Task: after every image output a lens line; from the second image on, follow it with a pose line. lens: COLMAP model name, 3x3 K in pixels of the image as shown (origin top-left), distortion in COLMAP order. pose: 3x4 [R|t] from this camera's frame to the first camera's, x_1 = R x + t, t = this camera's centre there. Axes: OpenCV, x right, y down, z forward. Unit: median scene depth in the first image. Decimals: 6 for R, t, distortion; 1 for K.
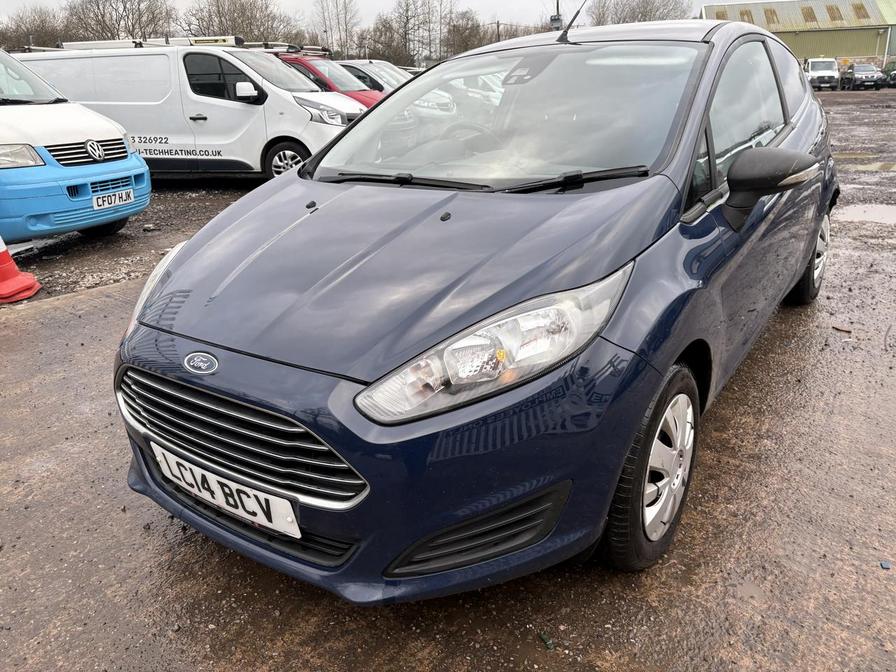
lens RADIAL K [[668.7, 0, 463.3], [0, 668.7, 333.8], [0, 0, 1]] dist [0.042861, -0.064594]
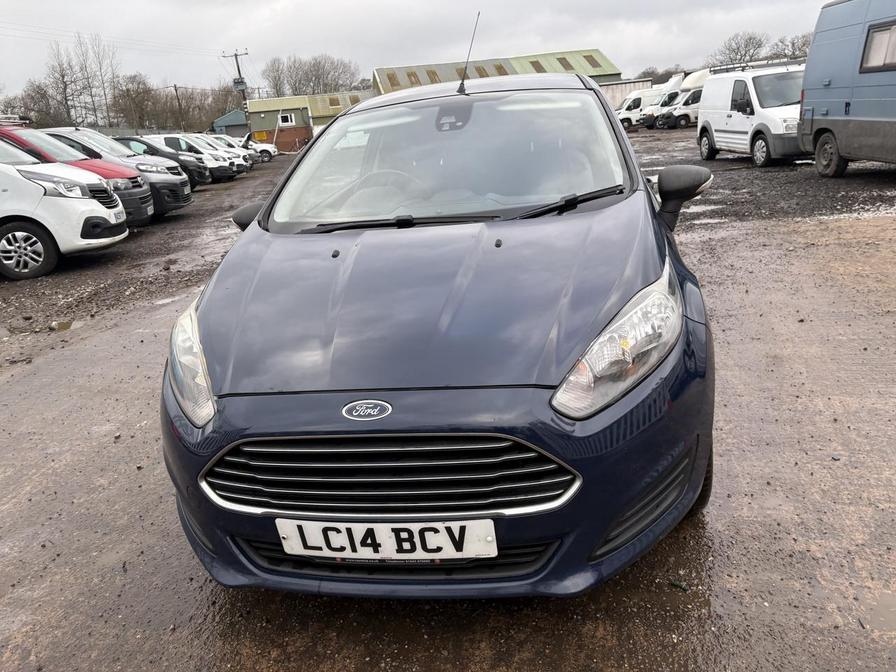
lens RADIAL K [[668.7, 0, 463.3], [0, 668.7, 333.8], [0, 0, 1]] dist [0.042861, -0.064594]
pose [[0.897238, -0.171717, 0.406788, -0.125836], [0.202737, 0.978641, -0.034057, -0.000807], [-0.392252, 0.113028, 0.912887, 0.008206]]
